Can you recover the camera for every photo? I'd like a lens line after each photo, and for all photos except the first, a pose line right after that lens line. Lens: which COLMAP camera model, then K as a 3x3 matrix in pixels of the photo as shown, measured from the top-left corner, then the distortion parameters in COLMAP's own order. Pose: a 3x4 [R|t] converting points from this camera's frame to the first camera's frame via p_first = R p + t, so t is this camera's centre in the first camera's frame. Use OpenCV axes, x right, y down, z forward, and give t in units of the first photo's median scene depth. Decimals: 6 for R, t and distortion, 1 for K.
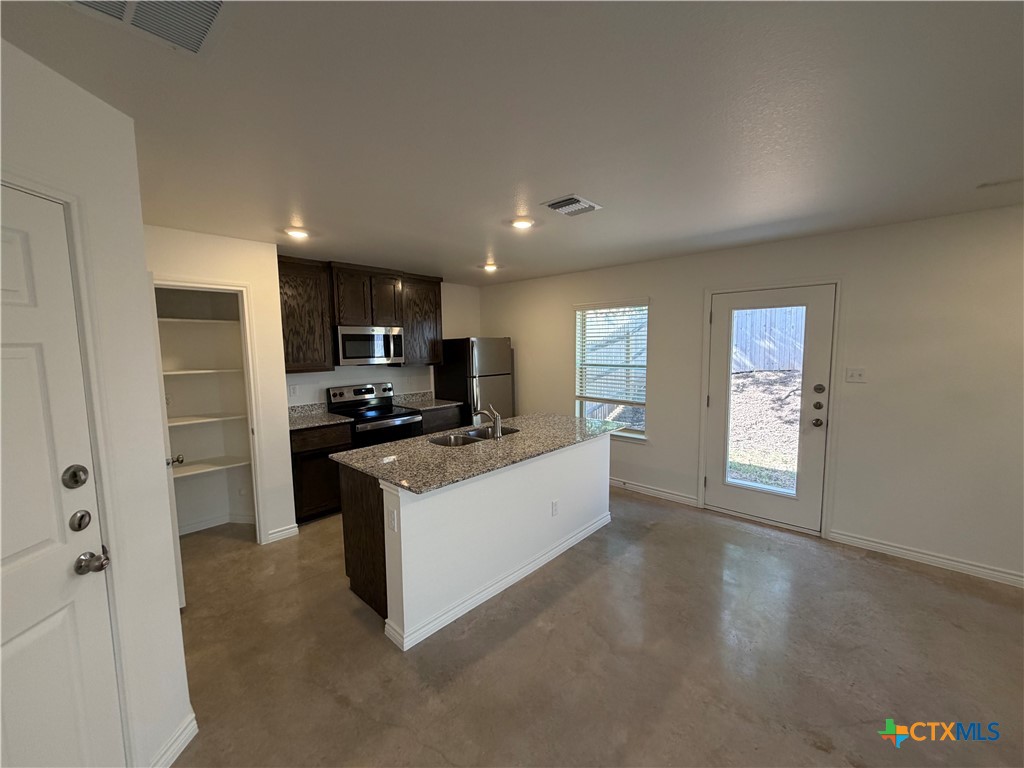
lens RADIAL K [[409.6, 0, 509.6], [0, 409.6, 385.6], [0, 0, 1]] dist [0.000483, -0.000281]
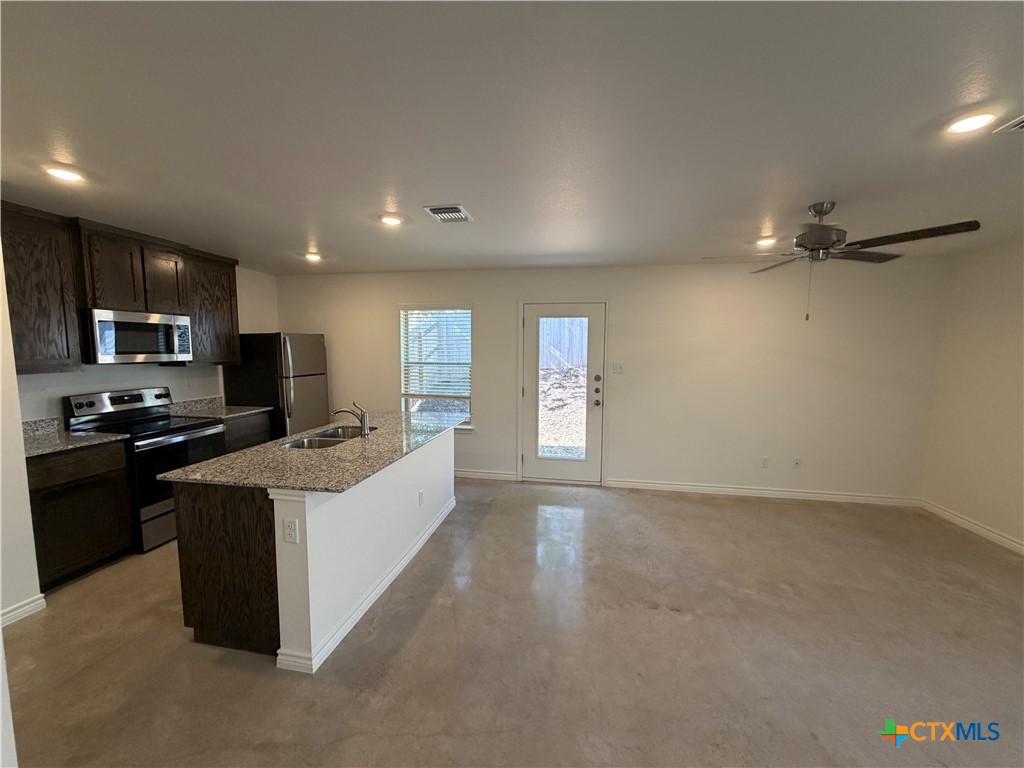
lens RADIAL K [[409.6, 0, 510.5], [0, 409.6, 385.8], [0, 0, 1]] dist [0.000483, -0.000281]
pose [[0.841991, -0.032353, 0.538521, -0.218324], [0.036601, 0.999326, 0.002810, 0.017333], [-0.538249, 0.017344, 0.842607, -0.003885]]
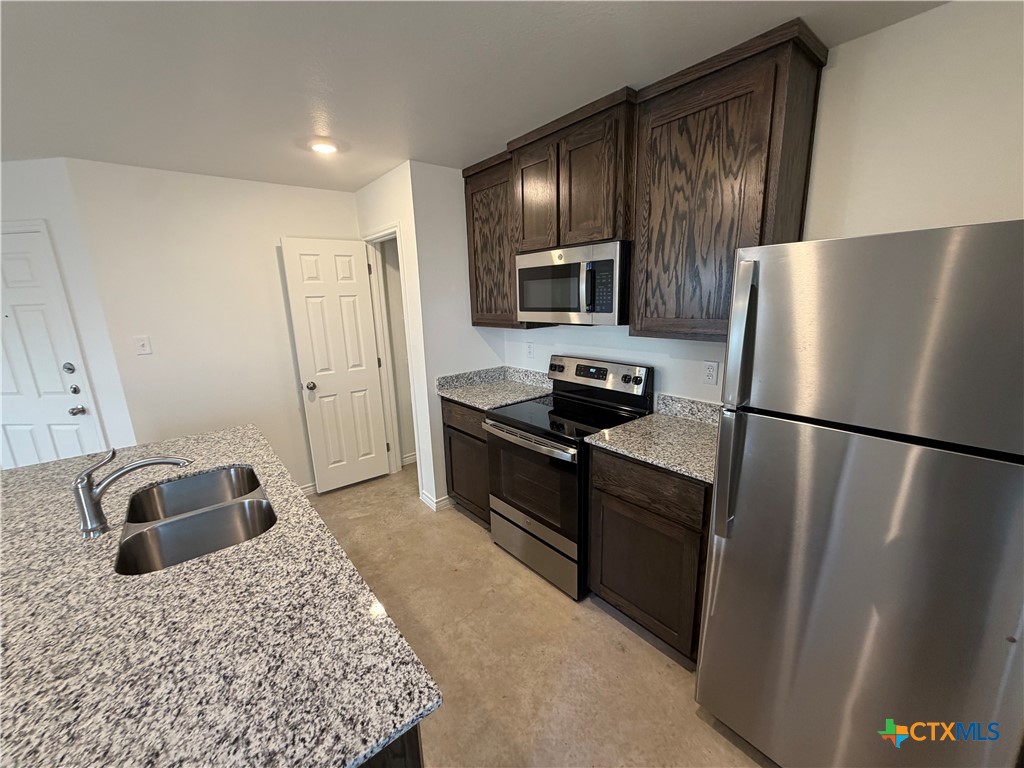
lens RADIAL K [[409.6, 0, 510.8], [0, 409.6, 380.1], [0, 0, 1]] dist [0.000483, -0.000281]
pose [[-0.135876, 0.223421, -0.965205, 0.239325], [-0.061642, 0.970446, 0.233312, -0.122998], [0.988806, 0.091199, -0.118088, 1.235214]]
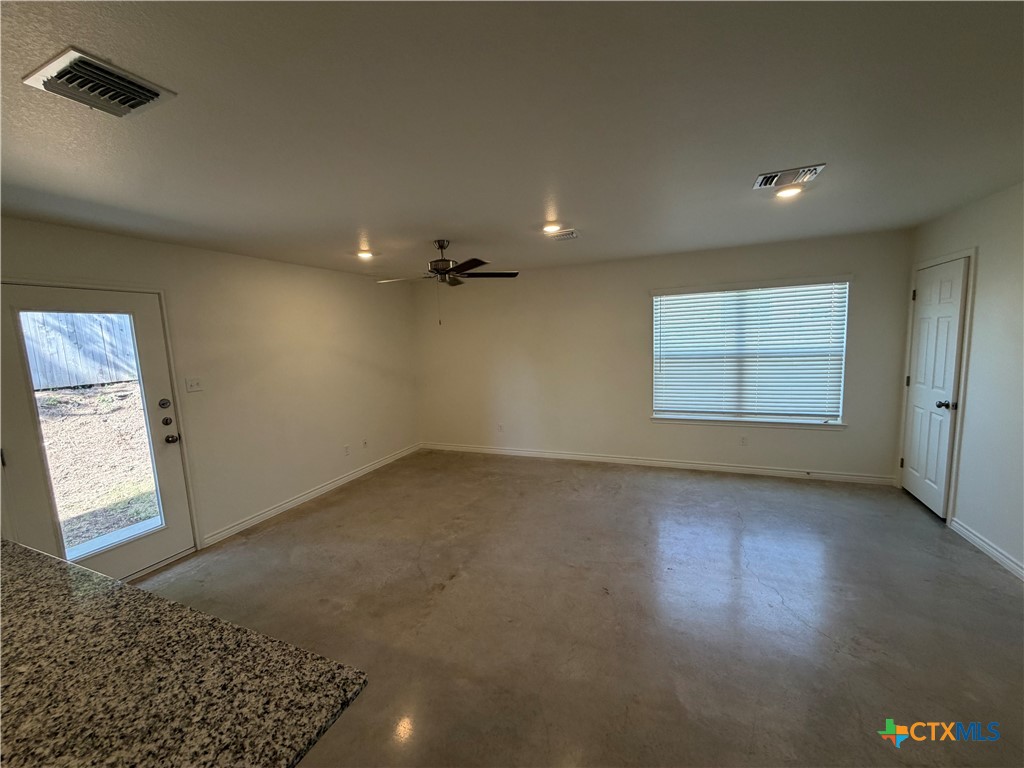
lens RADIAL K [[409.6, 0, 511.2], [0, 409.6, 384.5], [0, 0, 1]] dist [0.000483, -0.000281]
pose [[-0.349819, -0.084452, 0.933003, -0.371499], [0.139378, 0.980152, 0.140978, -0.052905], [-0.926391, 0.179357, -0.331105, 0.524144]]
